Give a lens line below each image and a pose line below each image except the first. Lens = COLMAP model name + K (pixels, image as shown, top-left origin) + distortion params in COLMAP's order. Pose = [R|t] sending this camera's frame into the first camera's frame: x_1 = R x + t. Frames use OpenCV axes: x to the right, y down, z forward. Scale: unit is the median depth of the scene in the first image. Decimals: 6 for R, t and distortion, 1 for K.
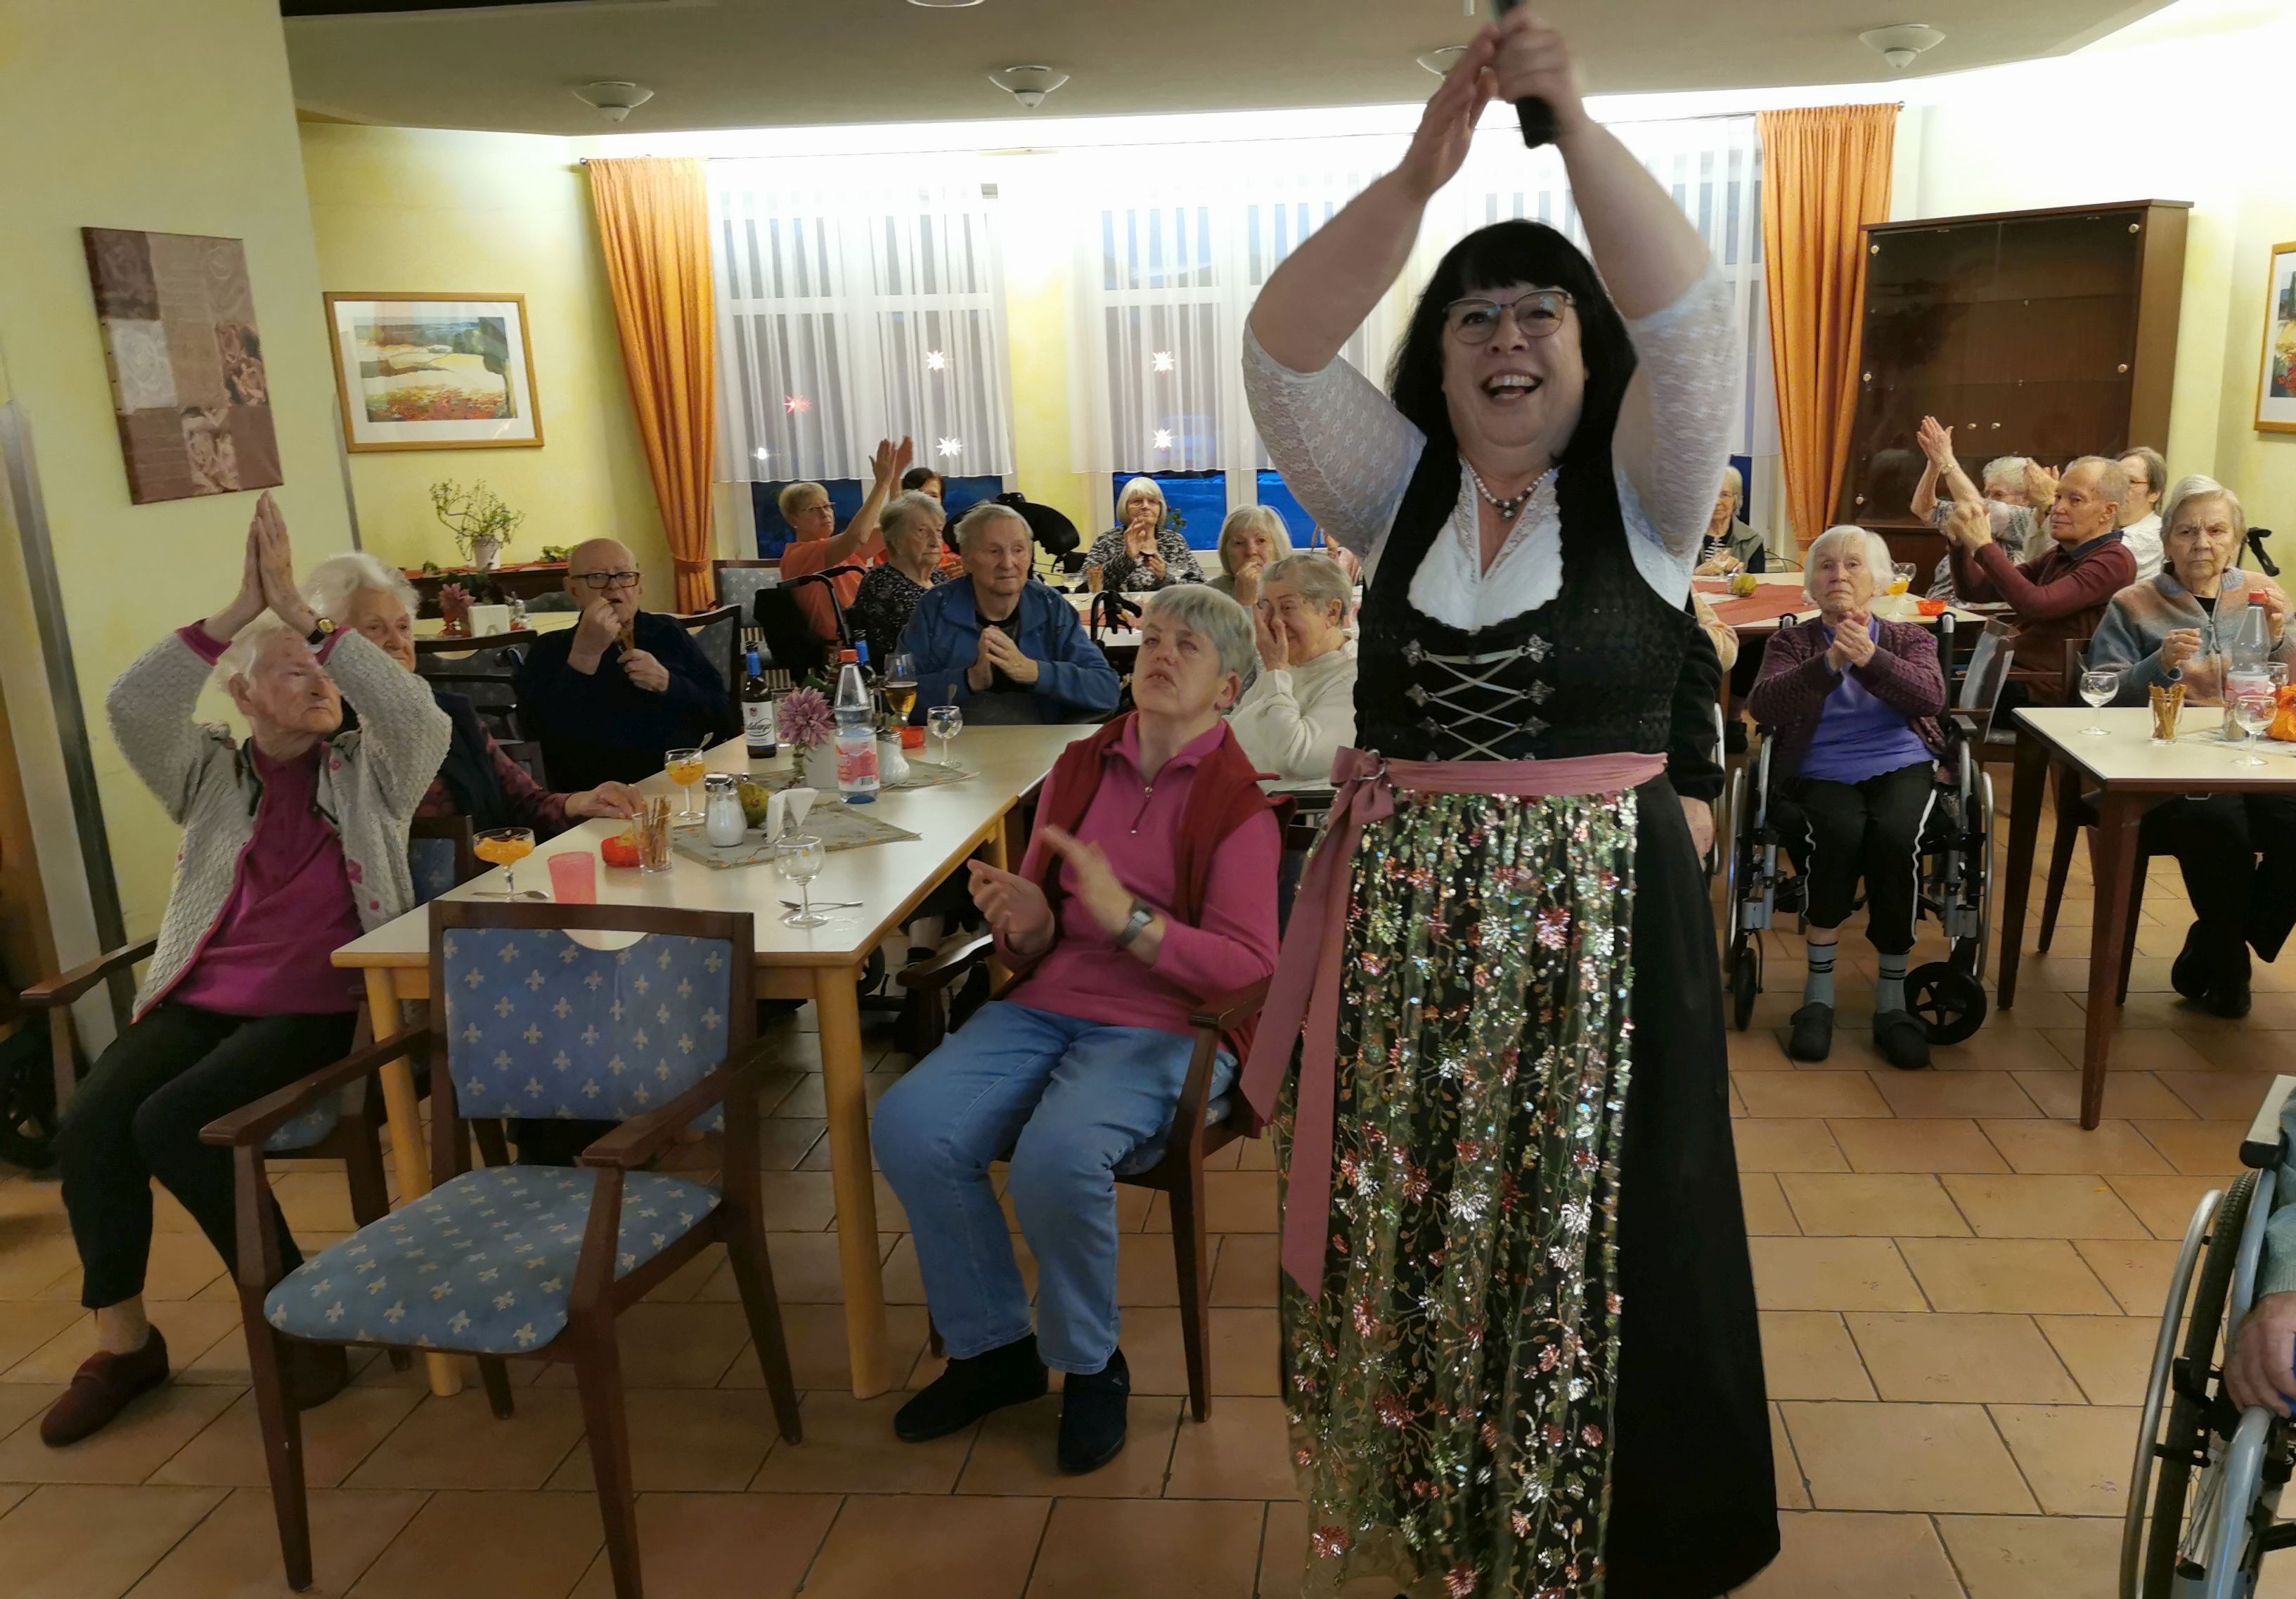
lens RADIAL K [[1847.0, 0, 1216.8], [0, 1847.0, 896.9], [0, 0, 1]] dist [0.068688, -0.062107]
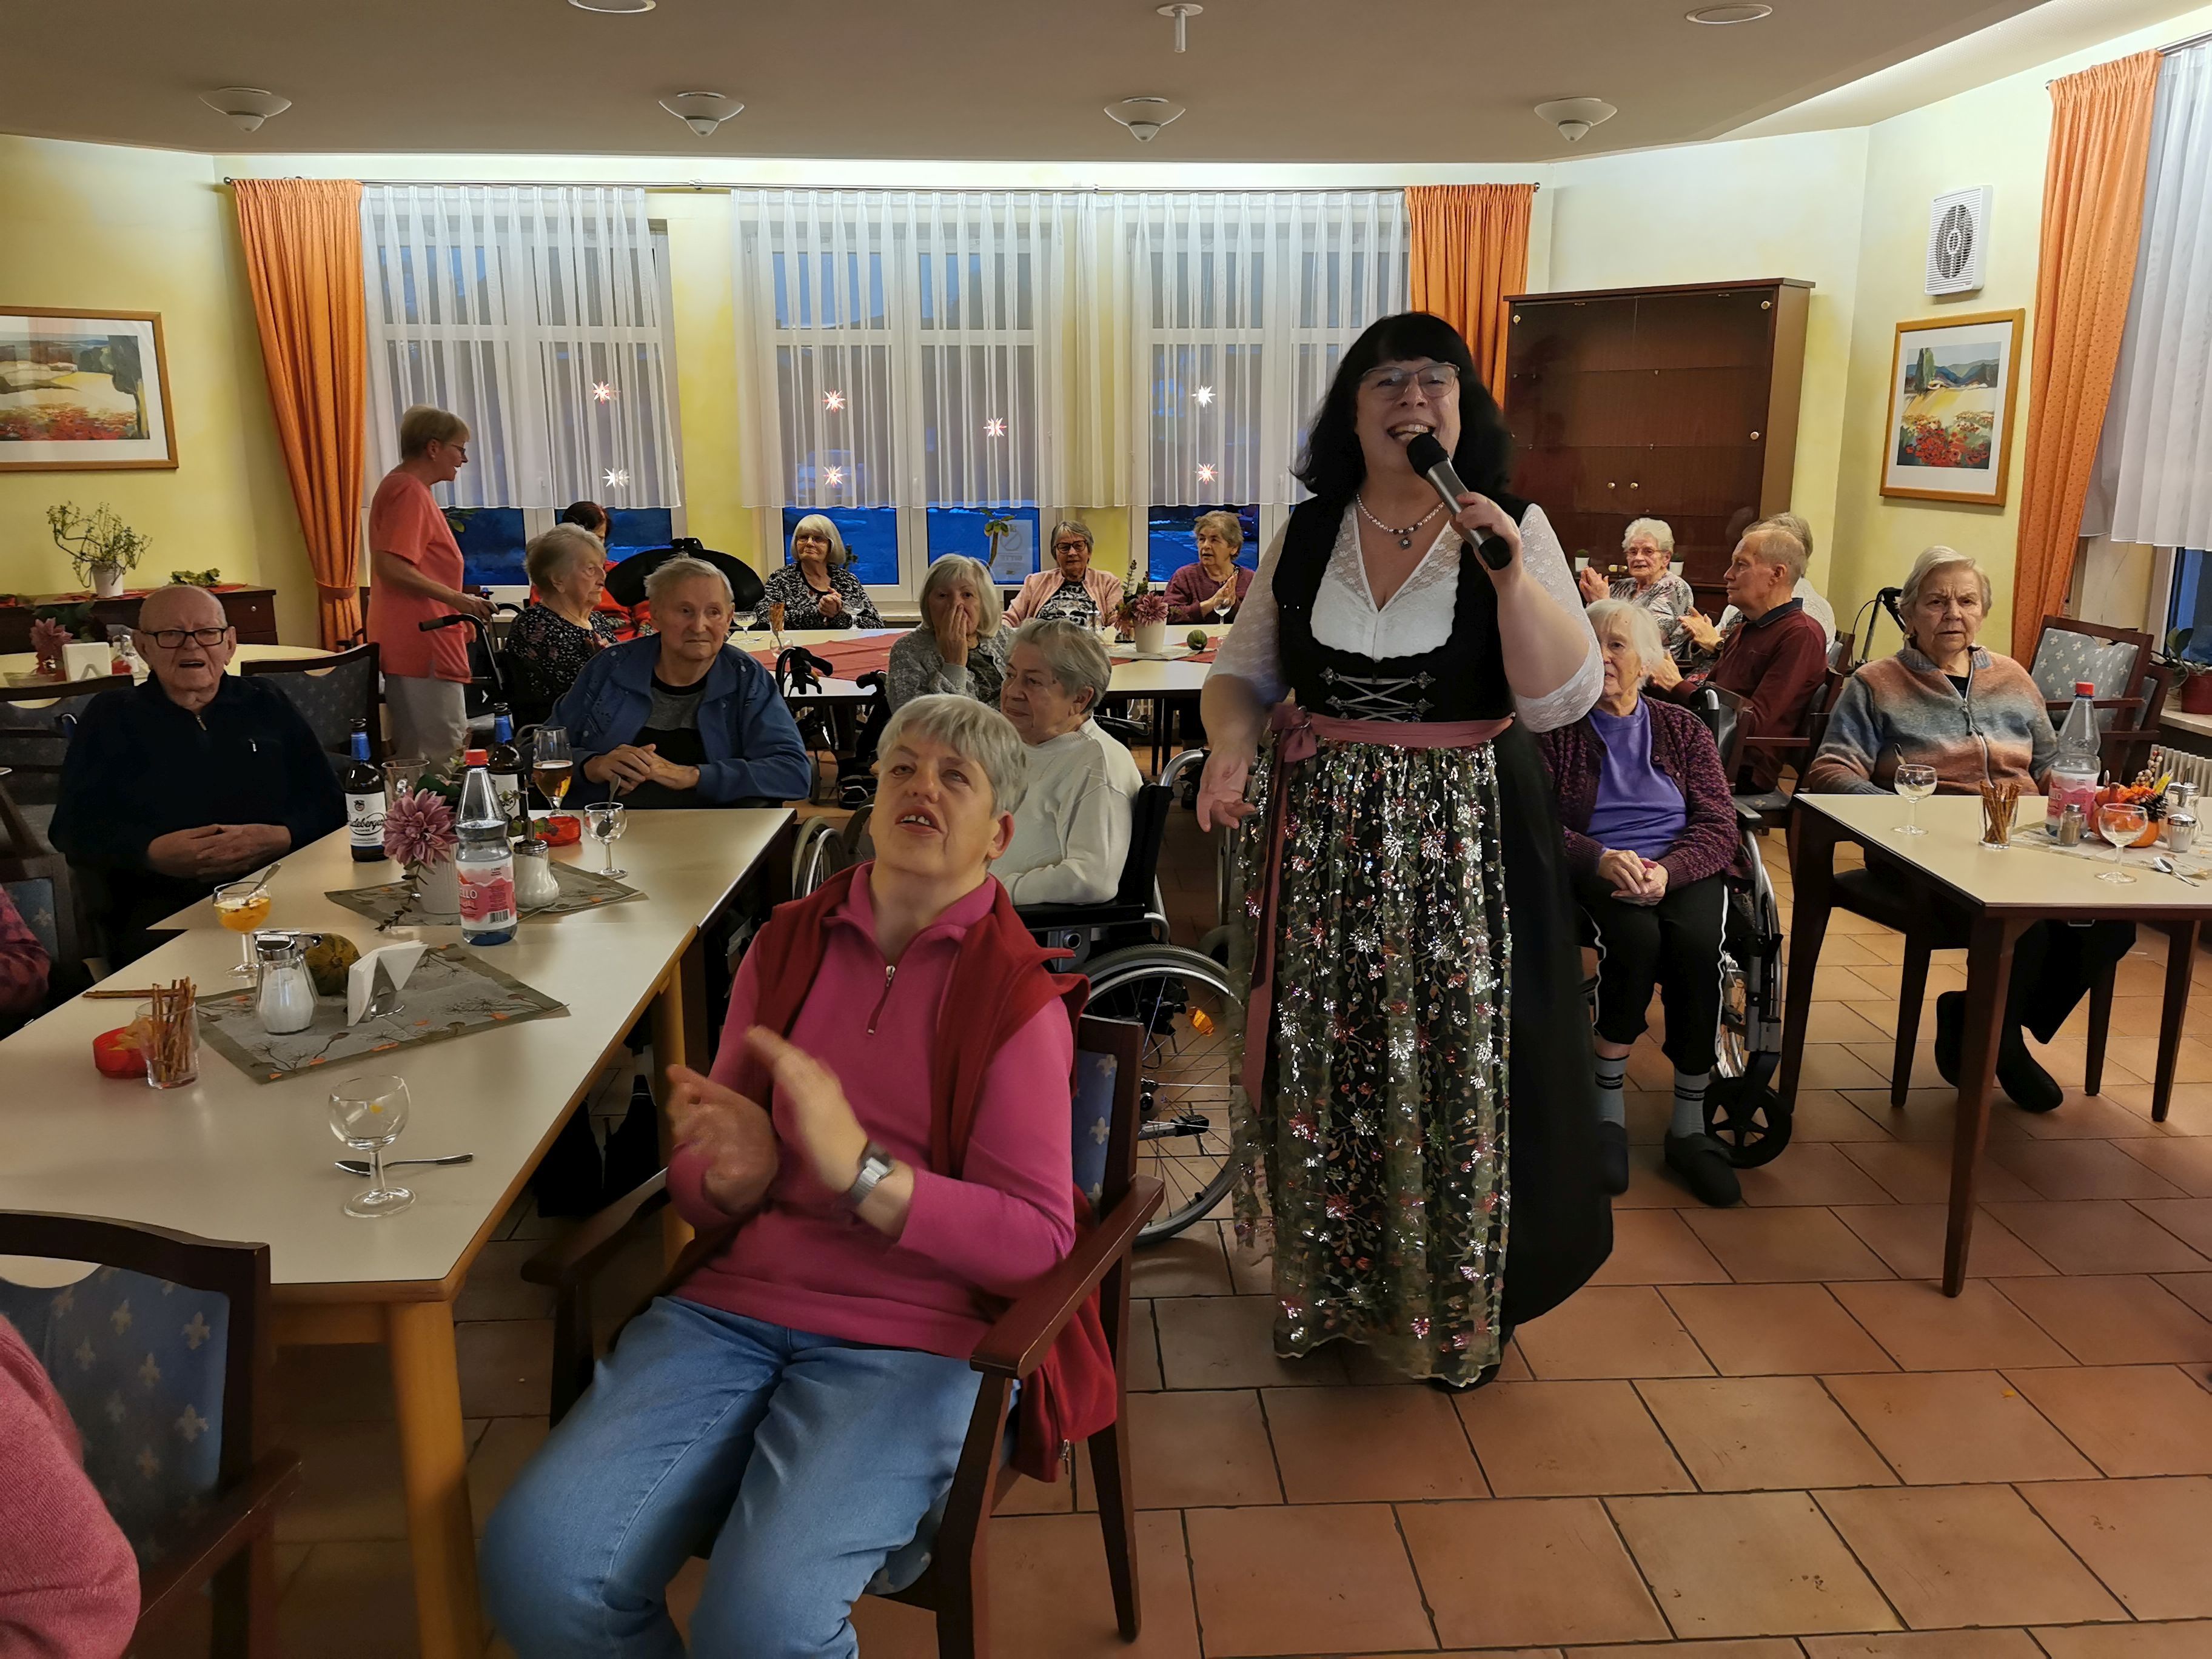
lens RADIAL K [[1793.5, 0, 1111.7], [0, 1793.5, 811.3], [0, 0, 1]] dist [0.056351, -0.039628]
pose [[0.991974, -0.001019, 0.126439, -0.021774], [0.008514, 0.998236, -0.058751, -0.042369], [-0.126156, 0.059356, 0.990233, 0.157348]]
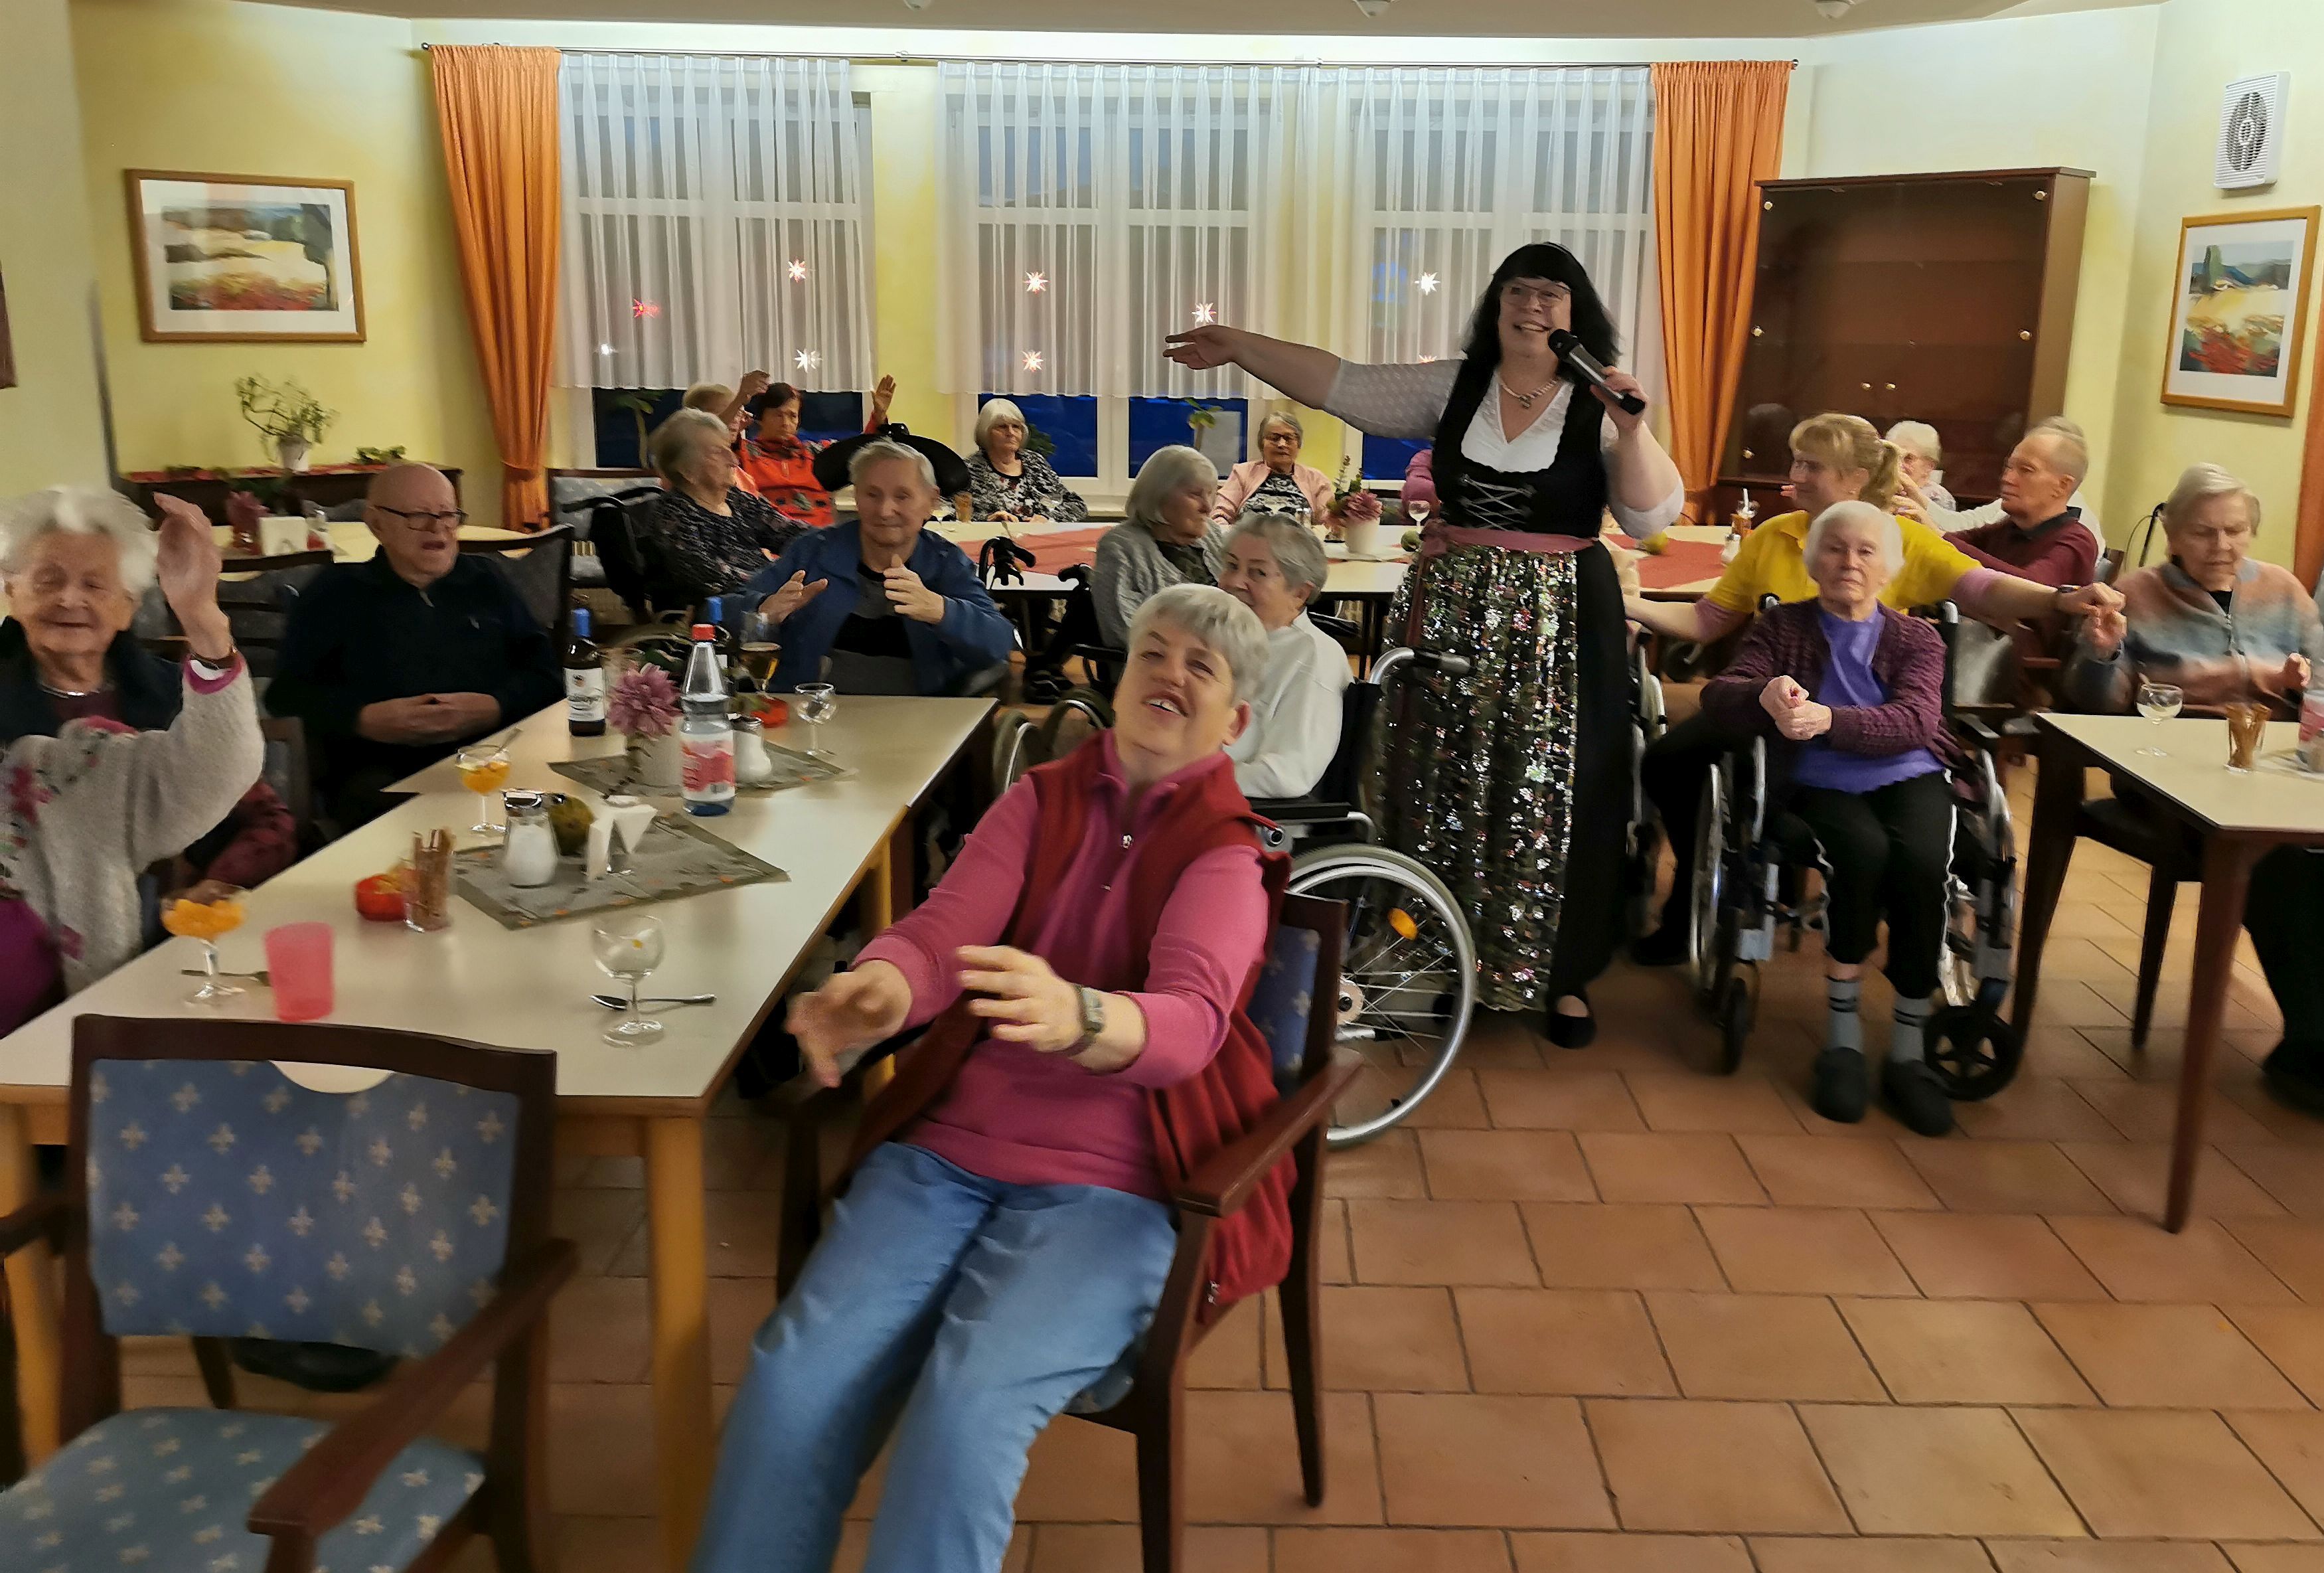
lens RADIAL K [[1915.6, 0, 1207.0], [0, 1915.6, 710.3], [0, 0, 1]] dist [0.072568, -0.080536]
pose [[0.997143, 0.028656, 0.069890, -0.027846], [-0.024114, 0.997595, -0.064979, -0.033373], [-0.071584, 0.063108, 0.995436, 0.116374]]
